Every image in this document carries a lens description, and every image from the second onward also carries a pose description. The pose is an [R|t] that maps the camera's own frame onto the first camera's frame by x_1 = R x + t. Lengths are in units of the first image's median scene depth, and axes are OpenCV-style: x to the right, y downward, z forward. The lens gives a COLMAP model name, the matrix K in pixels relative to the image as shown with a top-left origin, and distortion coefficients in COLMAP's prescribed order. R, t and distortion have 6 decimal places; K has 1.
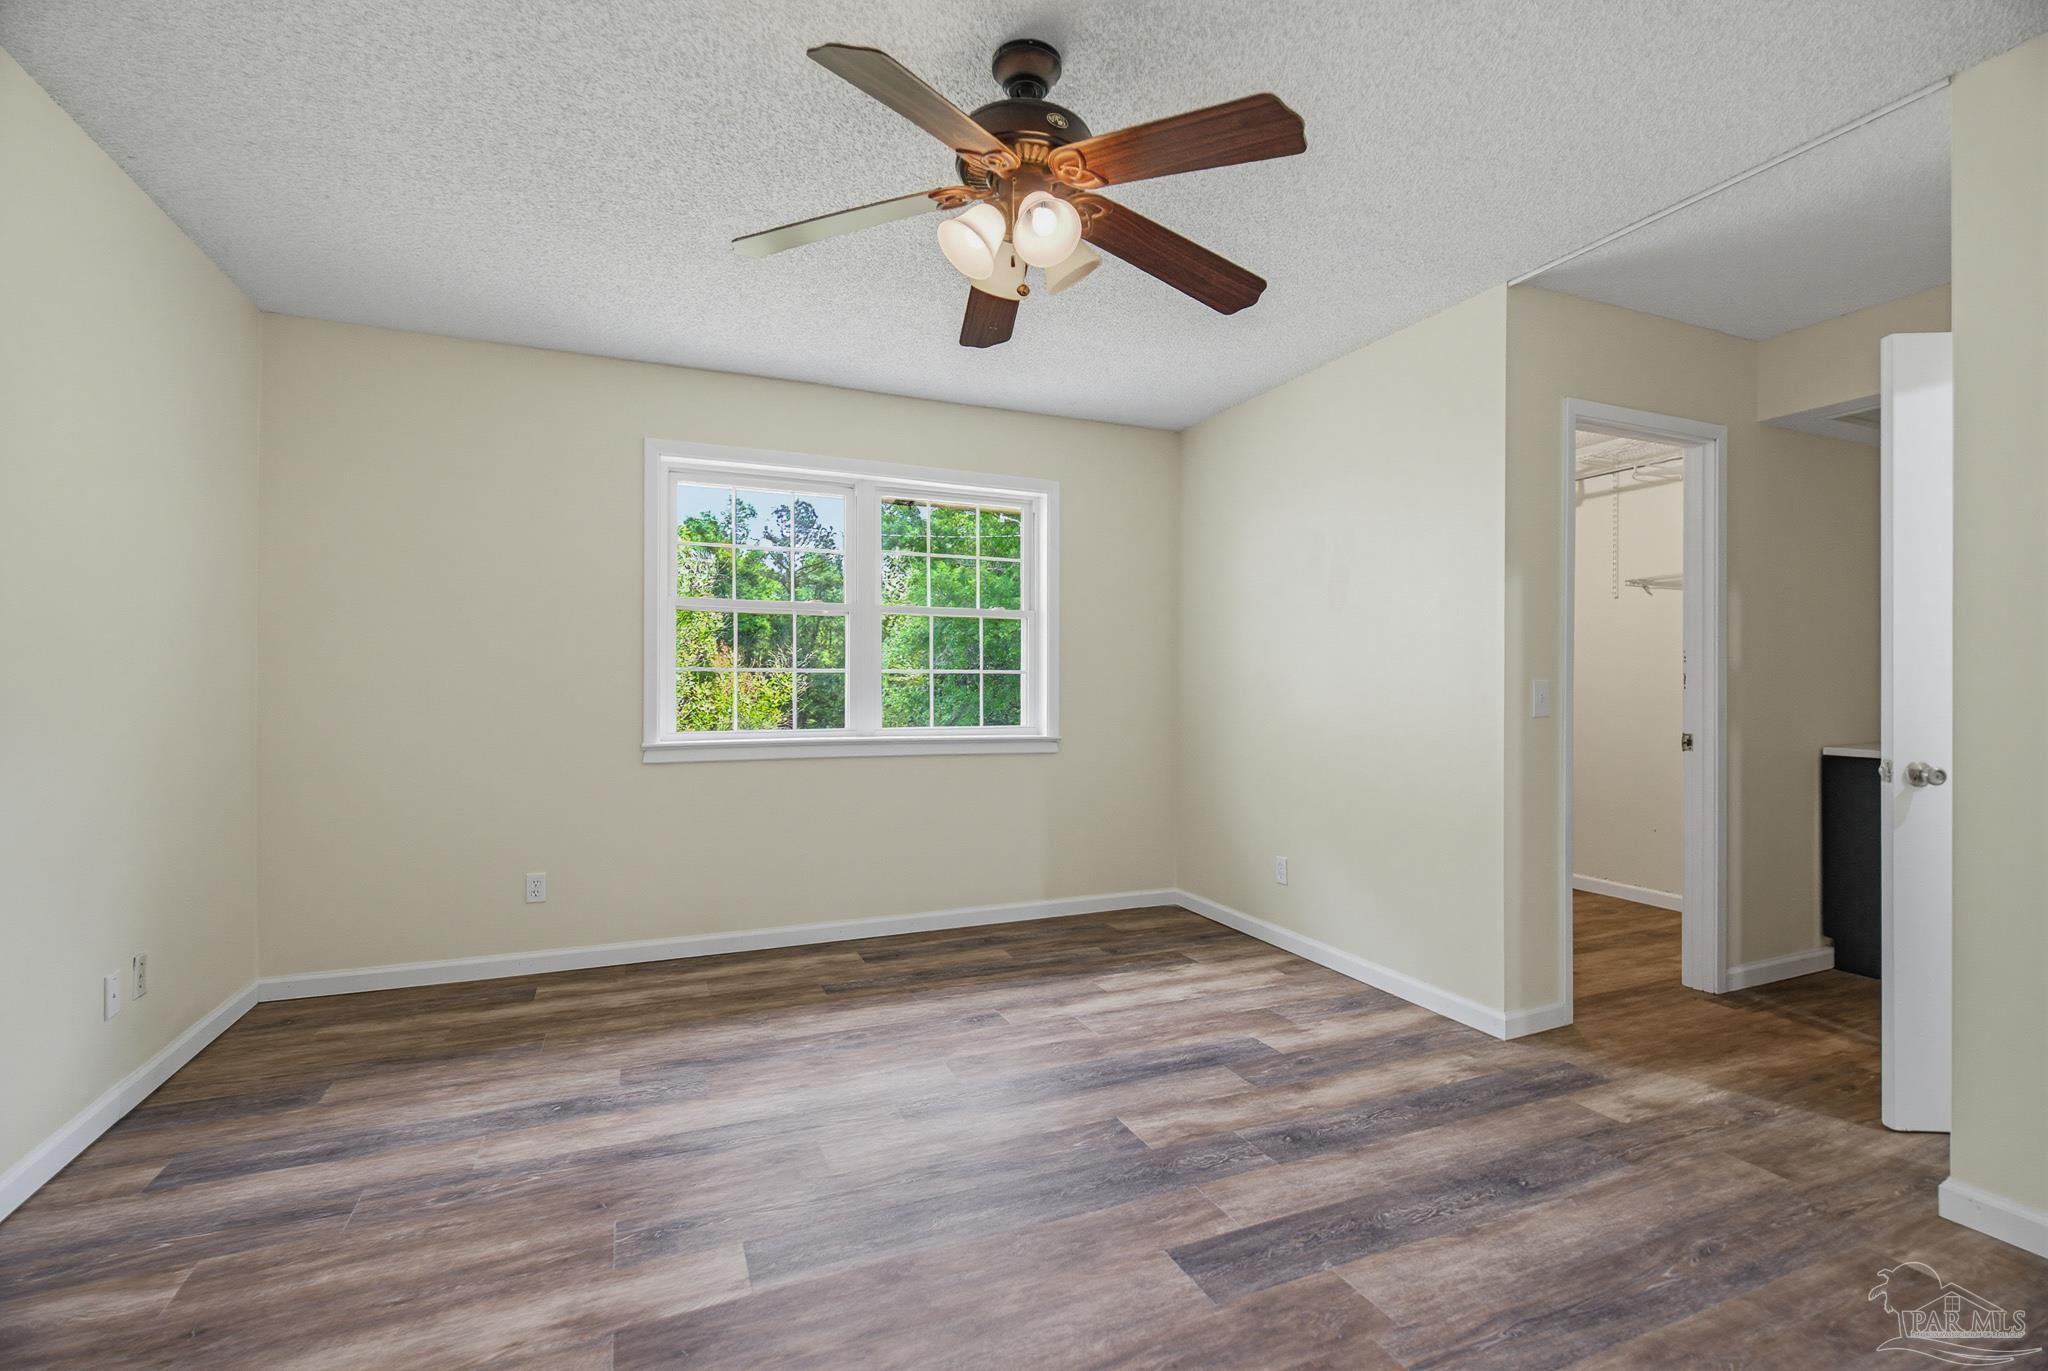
lens RADIAL K [[921.7, 0, 1024.0], [0, 921.7, 685.5], [0, 0, 1]] dist [-0.002733, -0.000789]
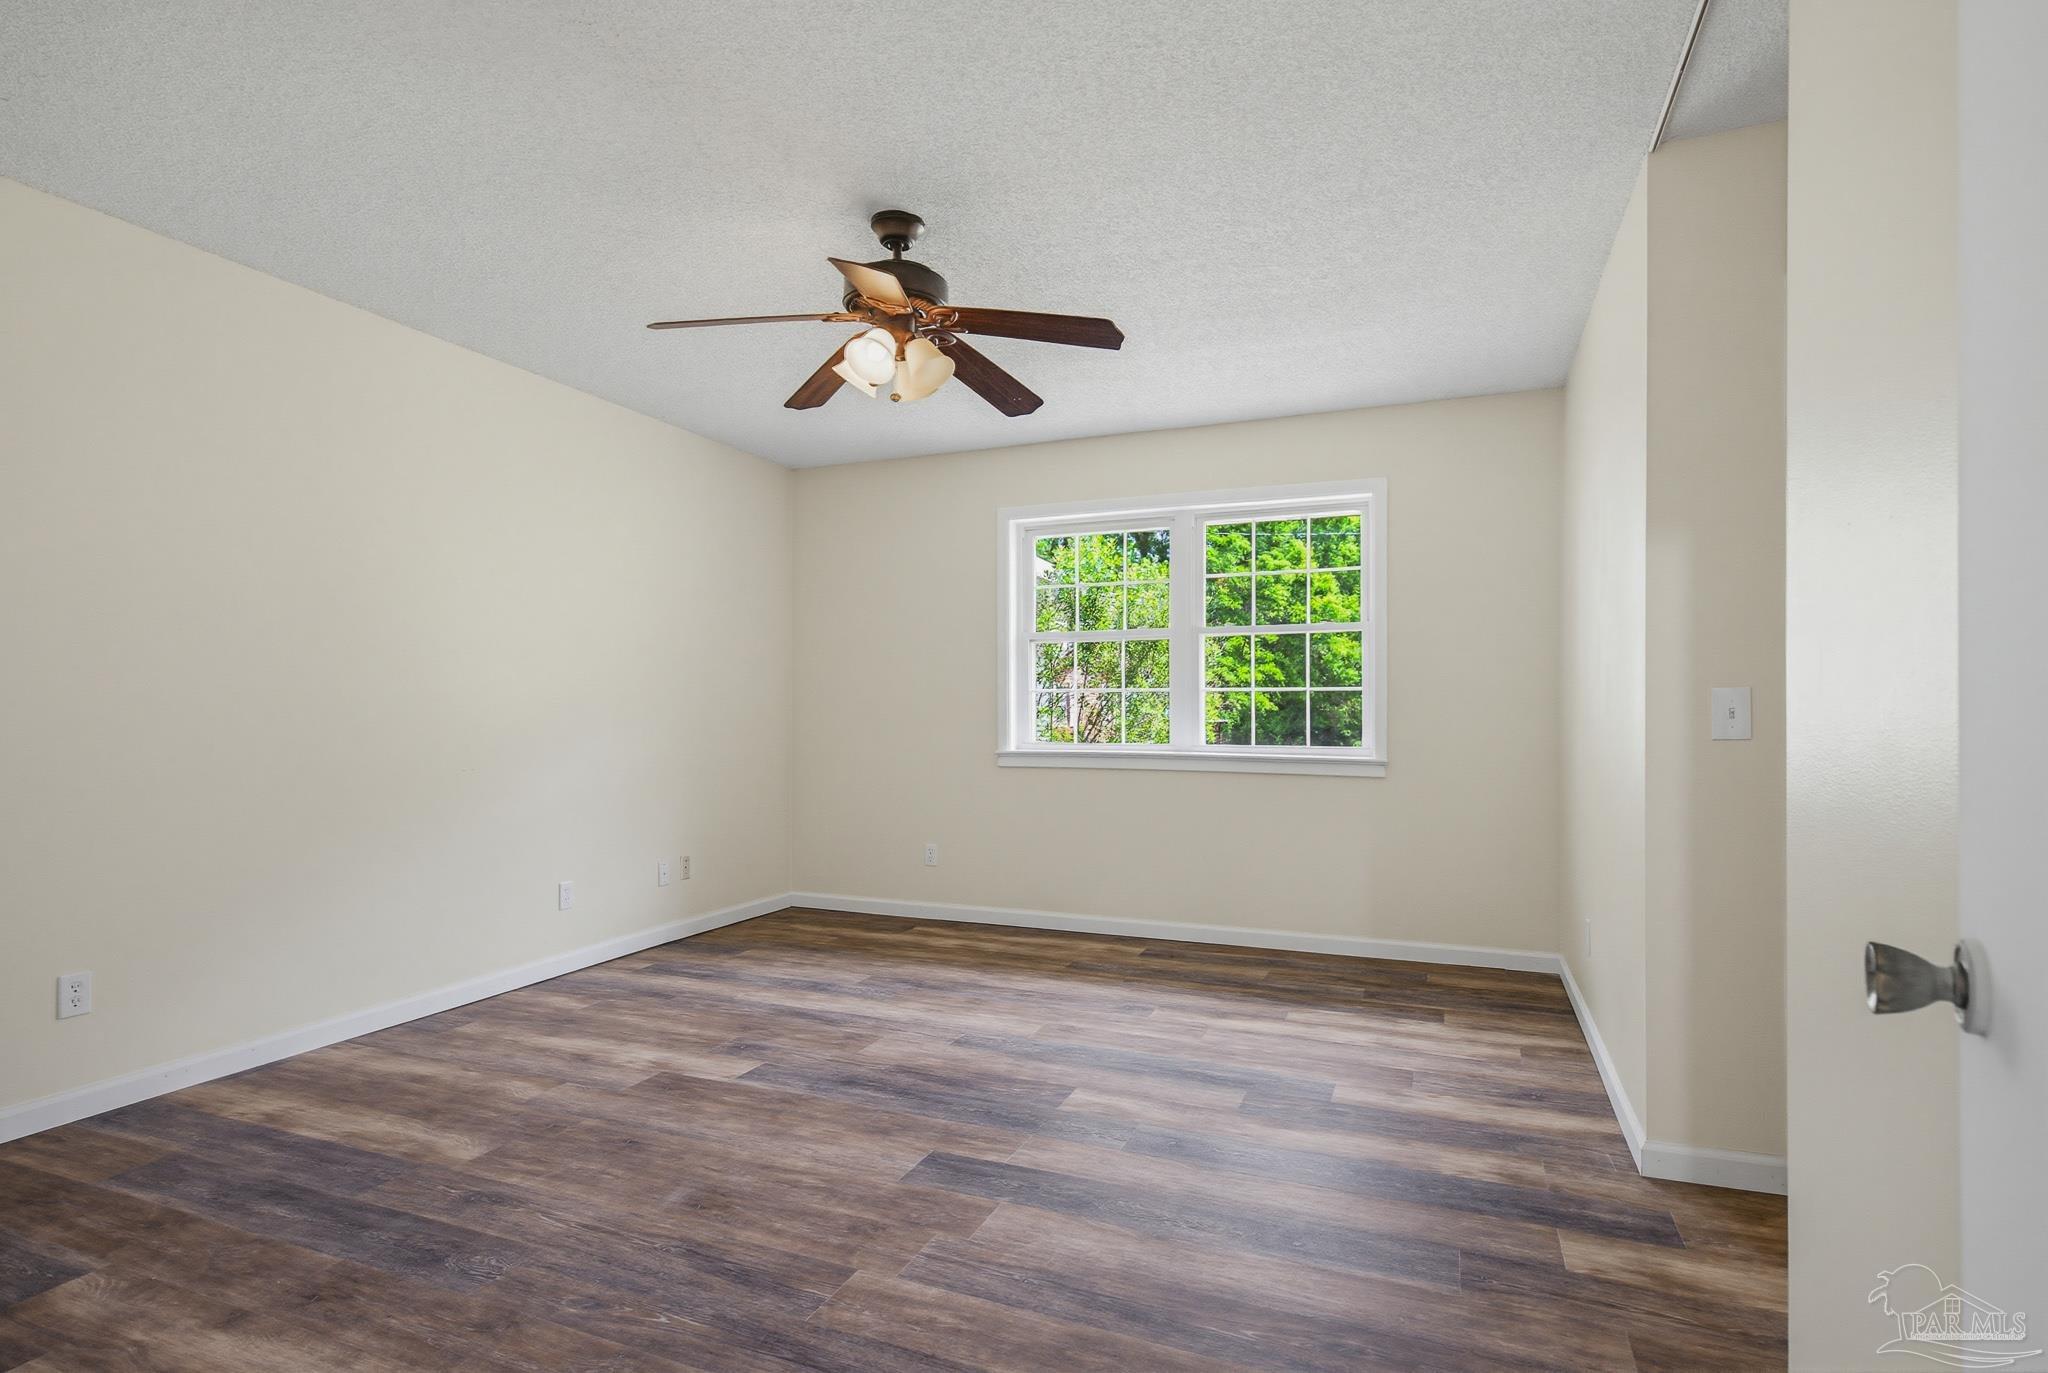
lens RADIAL K [[1026.0, 0, 1053.9], [0, 1026.0, 700.1], [0, 0, 1]] dist [0.002816, -0.000489]
pose [[0.704146, -0.009044, -0.709998, 0.801351], [-0.000263, 0.999915, -0.012998, 0.015891], [0.710056, 0.009339, 0.704084, 0.086240]]
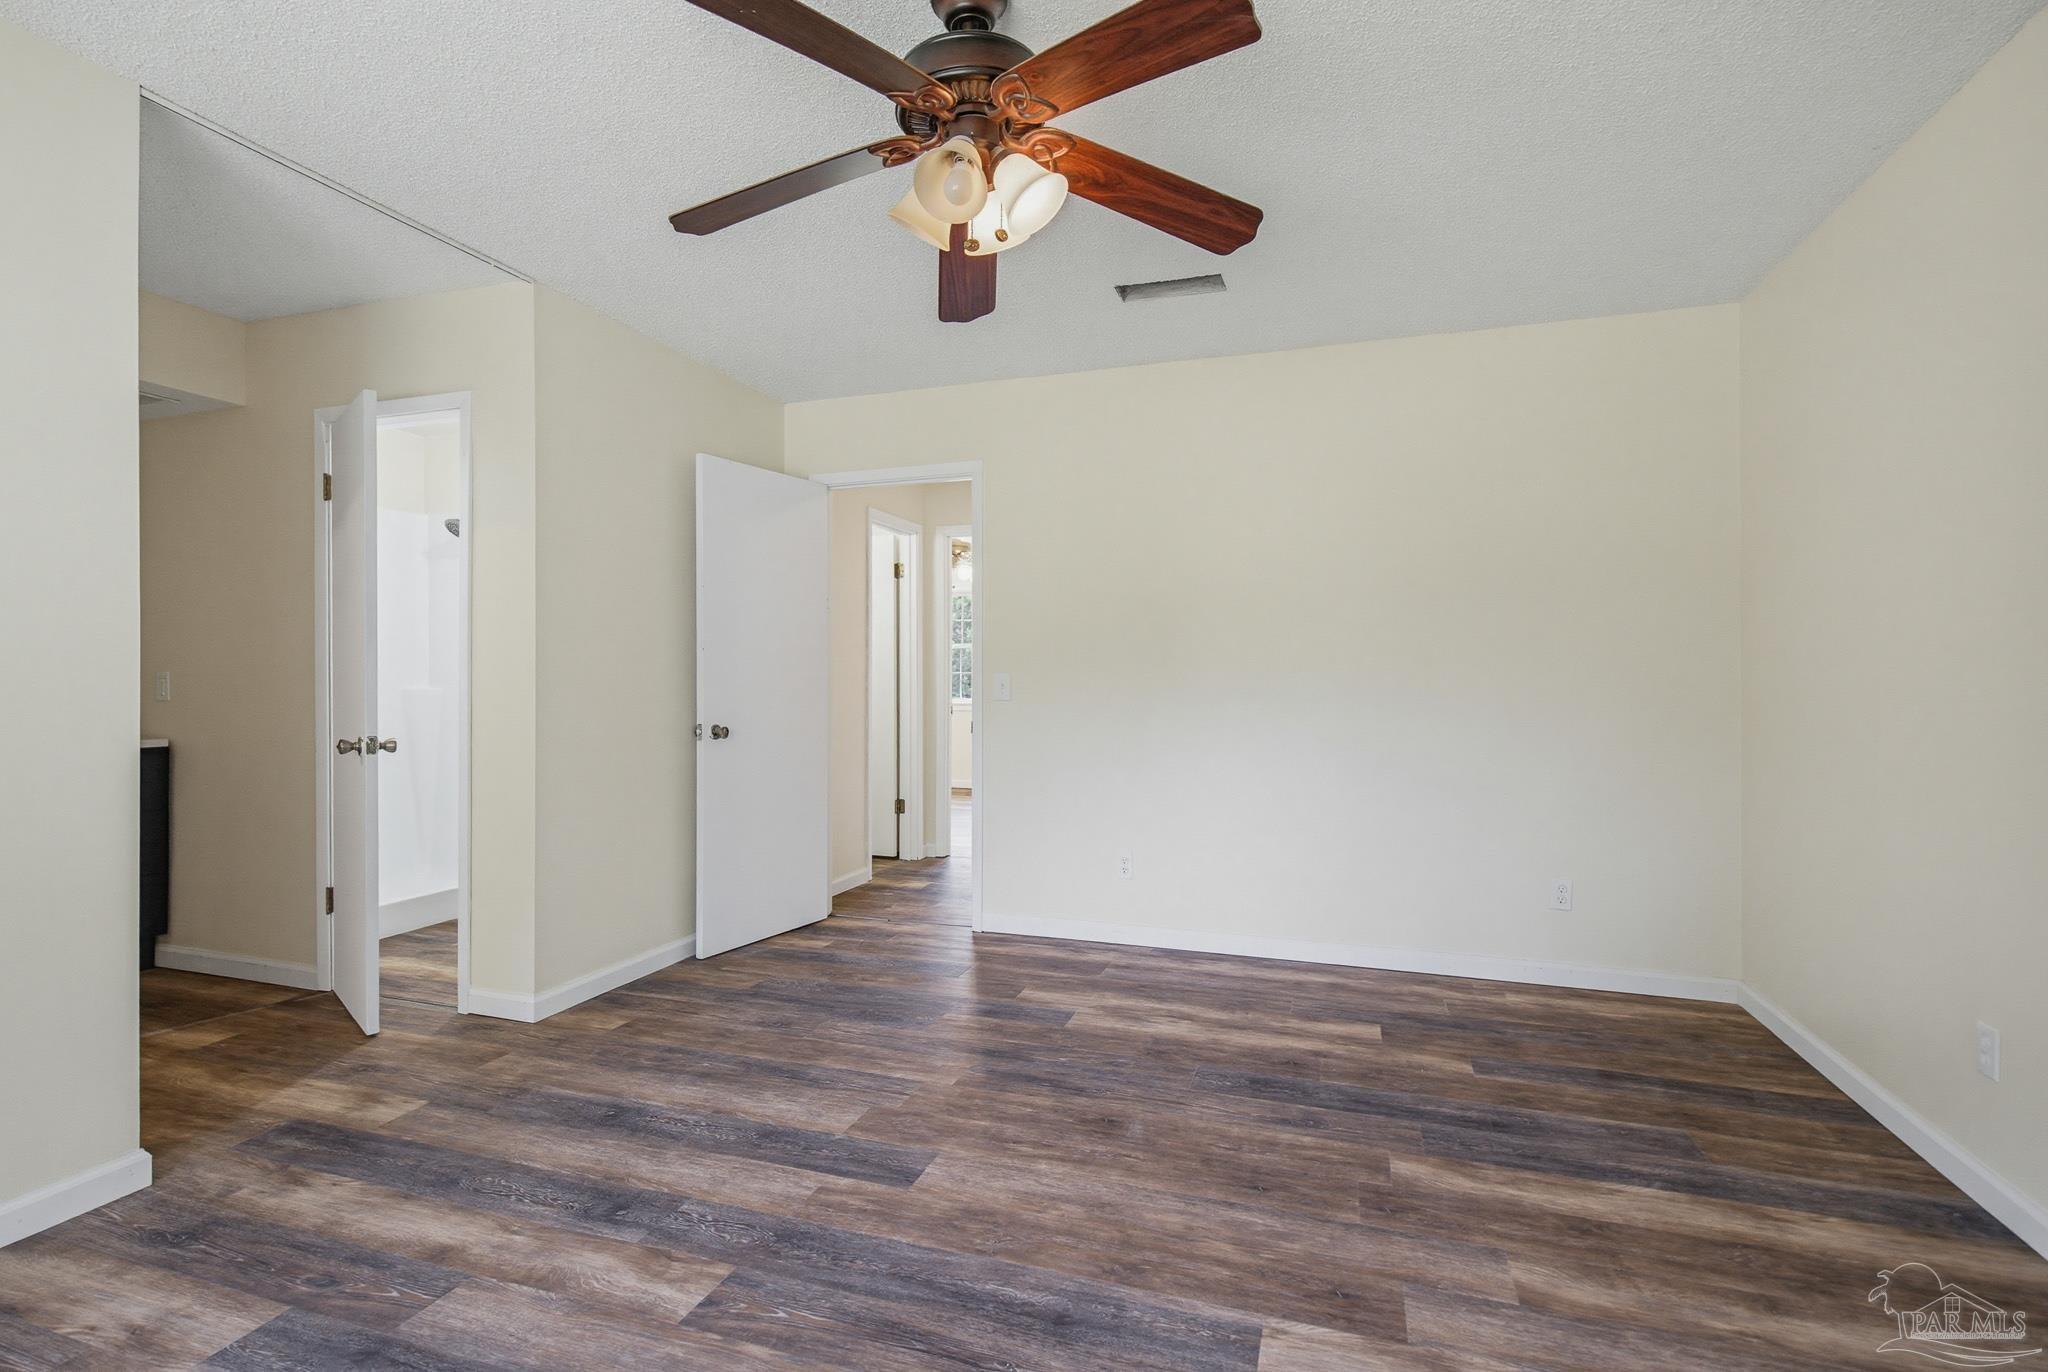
lens RADIAL K [[921.7, 0, 1024.0], [0, 921.7, 686.0], [0, 0, 1]] dist [-0.002733, -0.000789]
pose [[-0.739497, -0.006449, 0.673129, -0.438535], [-0.002825, 0.999975, 0.006477, 0.003337], [-0.673154, 0.002888, -0.739497, 1.097294]]
